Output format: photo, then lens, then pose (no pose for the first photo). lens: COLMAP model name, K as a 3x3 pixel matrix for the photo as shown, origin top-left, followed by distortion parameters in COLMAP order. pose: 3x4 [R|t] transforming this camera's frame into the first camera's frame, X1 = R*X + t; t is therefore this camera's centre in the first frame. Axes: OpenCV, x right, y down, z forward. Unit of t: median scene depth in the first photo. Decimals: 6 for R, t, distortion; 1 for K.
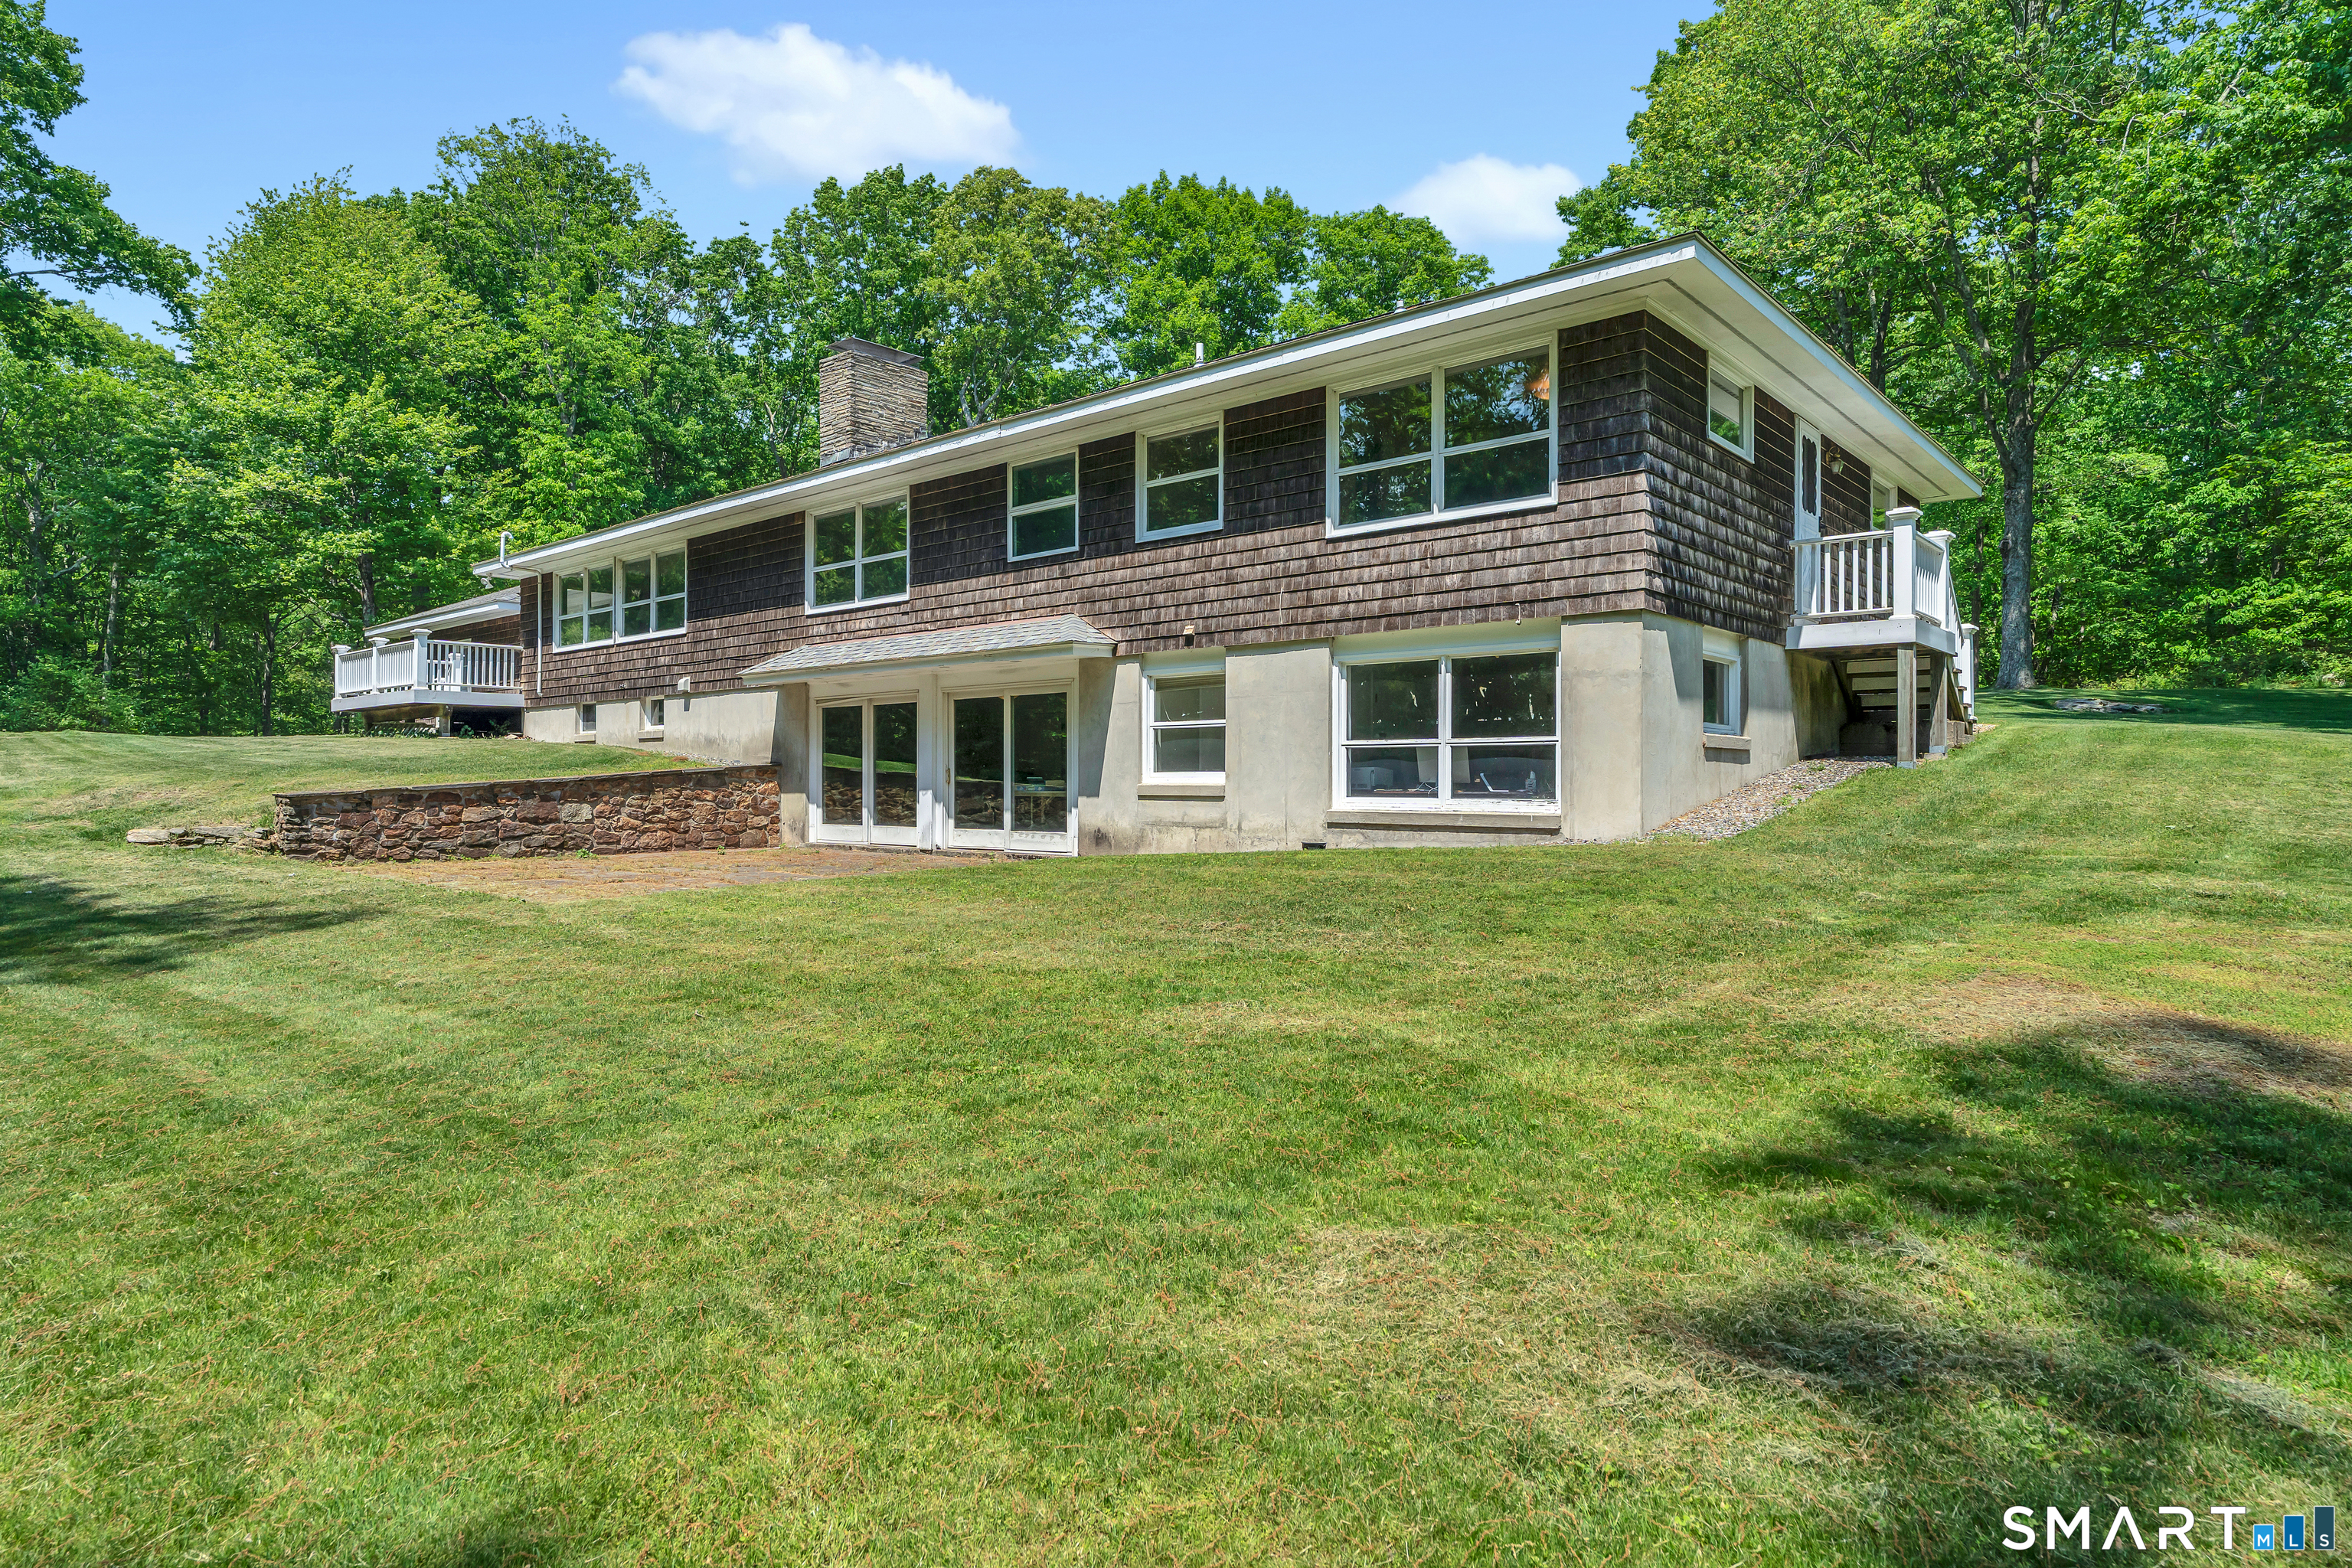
lens RADIAL K [[1400.8, 0, 1165.0], [0, 1400.8, 785.1], [0, 0, 1]] dist [-0.000249, 0.000416]
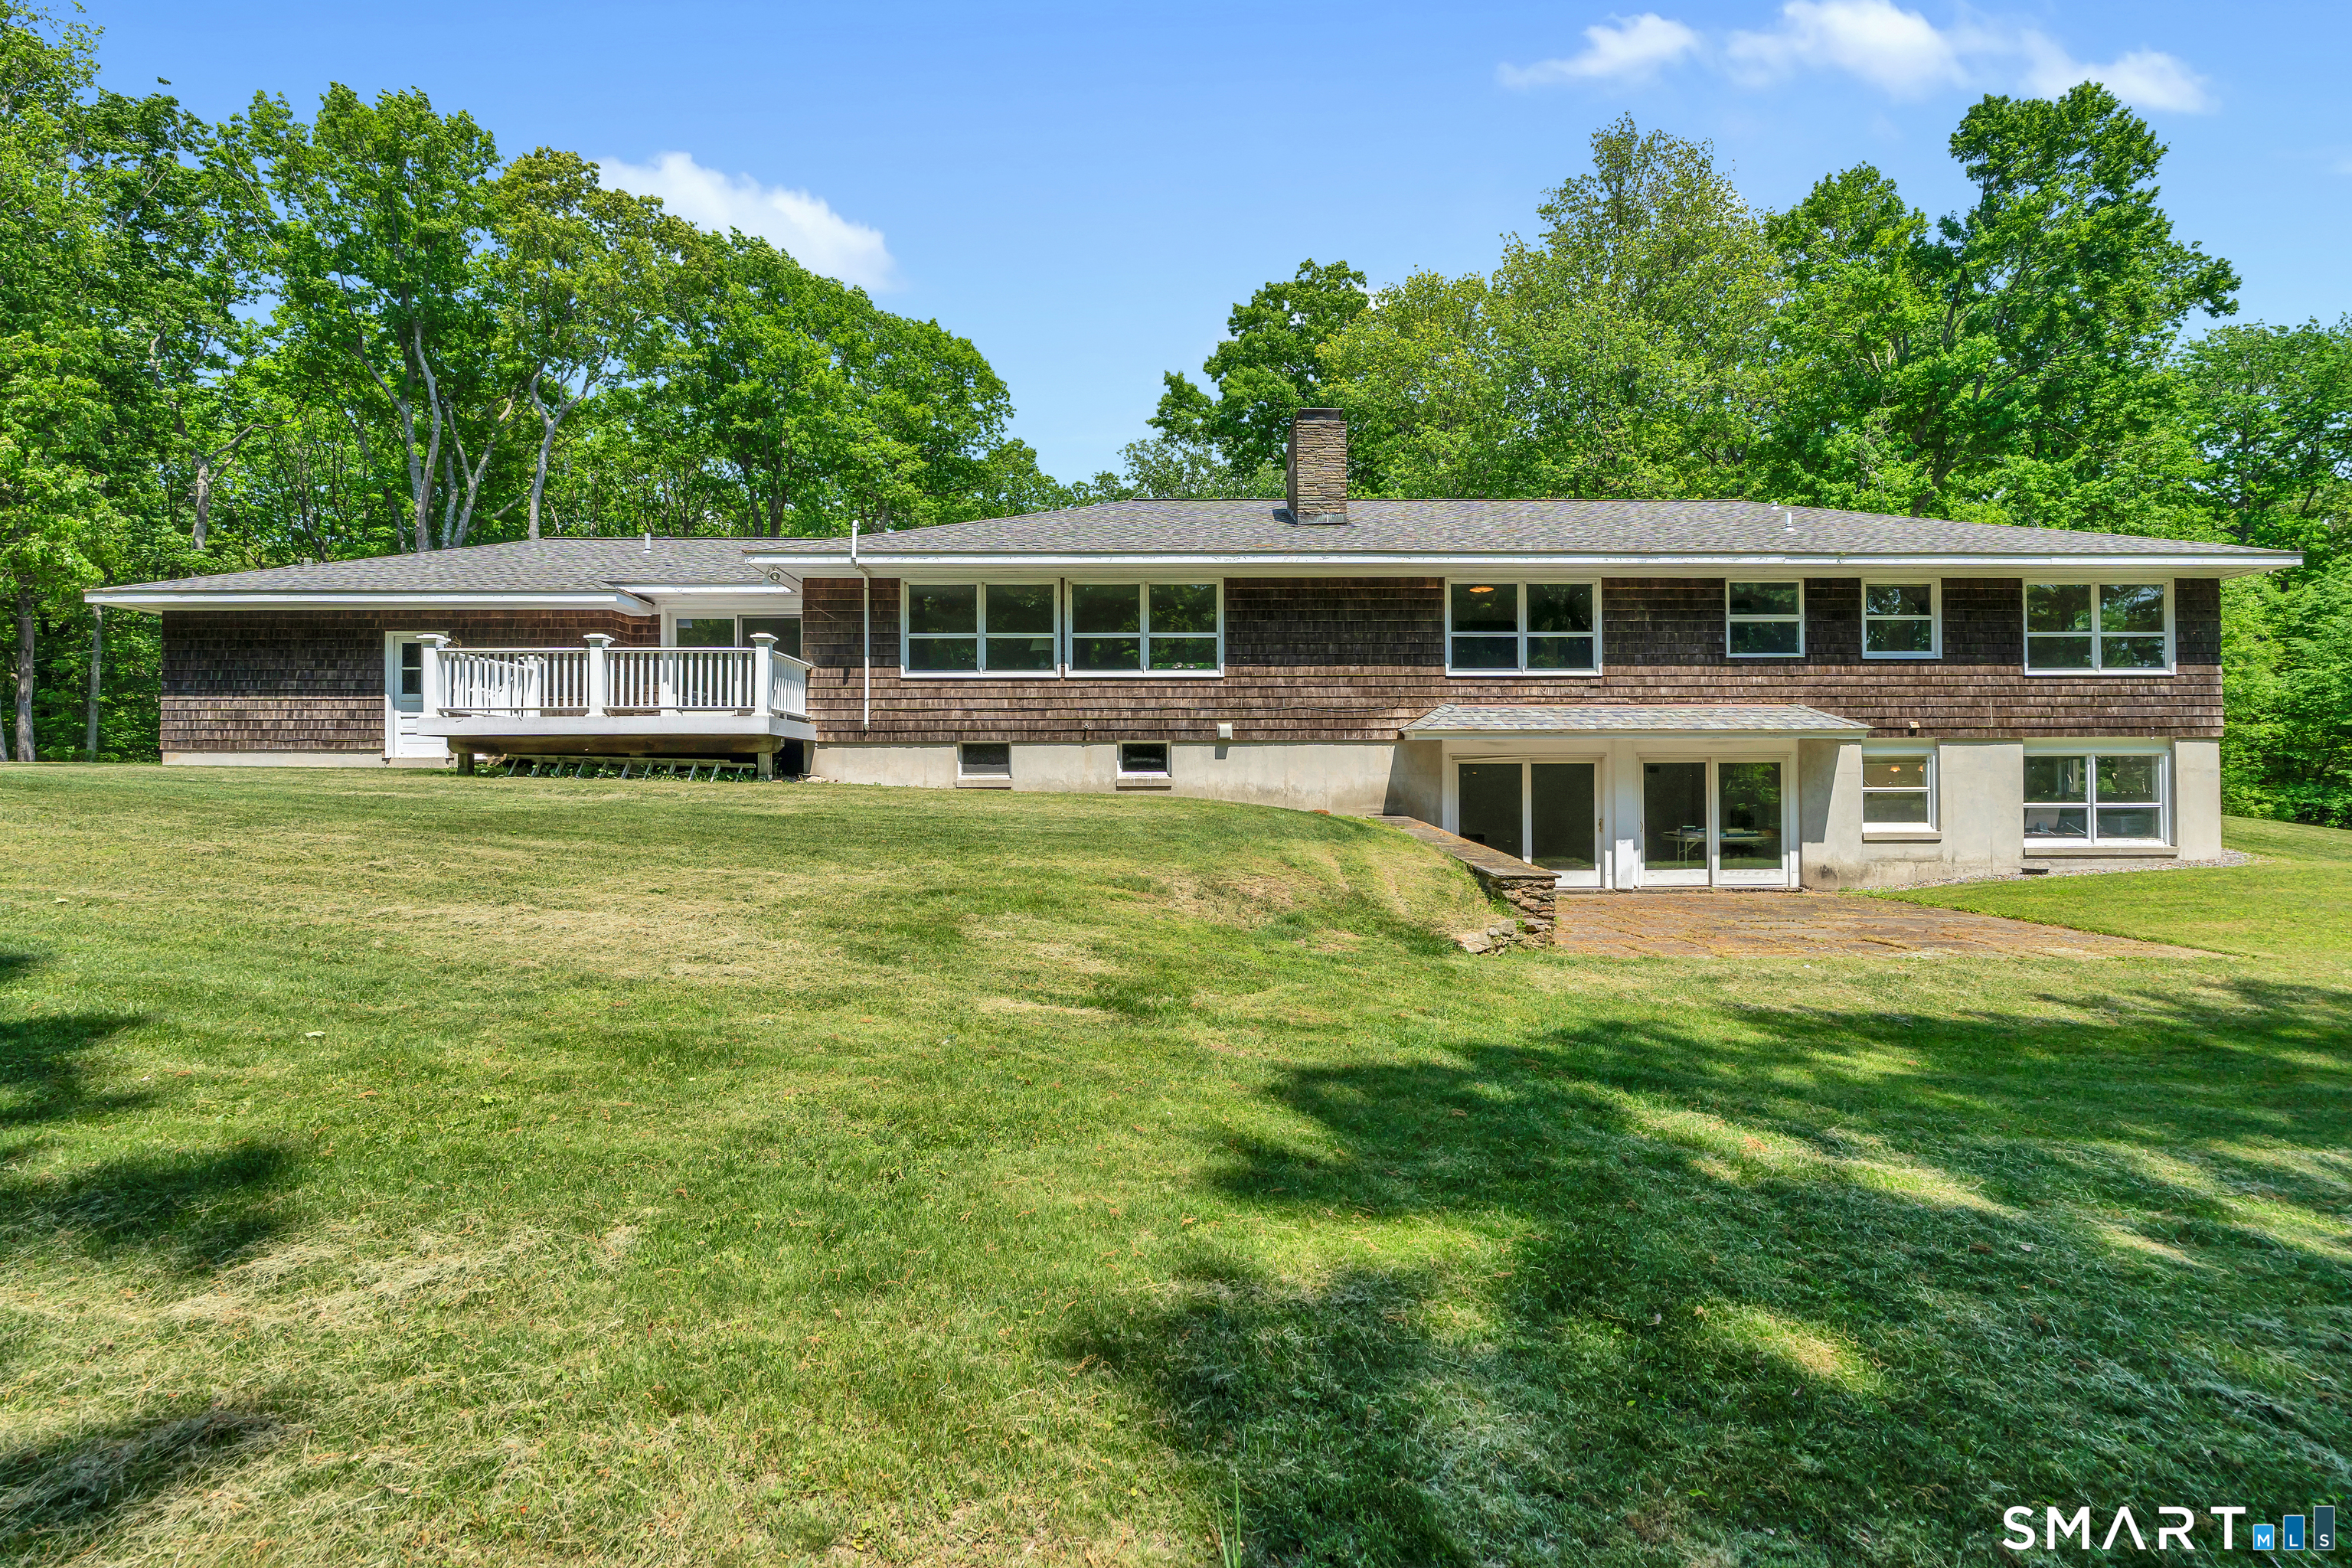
lens RADIAL K [[1048.4, 0, 1182.5], [0, 1048.4, 775.4], [0, 0, 1]] dist [-0.007074, -0.000307]
pose [[0.713999, -0.004477, 0.700132, -1.168416], [0.004540, 0.999988, 0.001765, -0.058913], [-0.700132, 0.001918, 0.714011, 0.697140]]
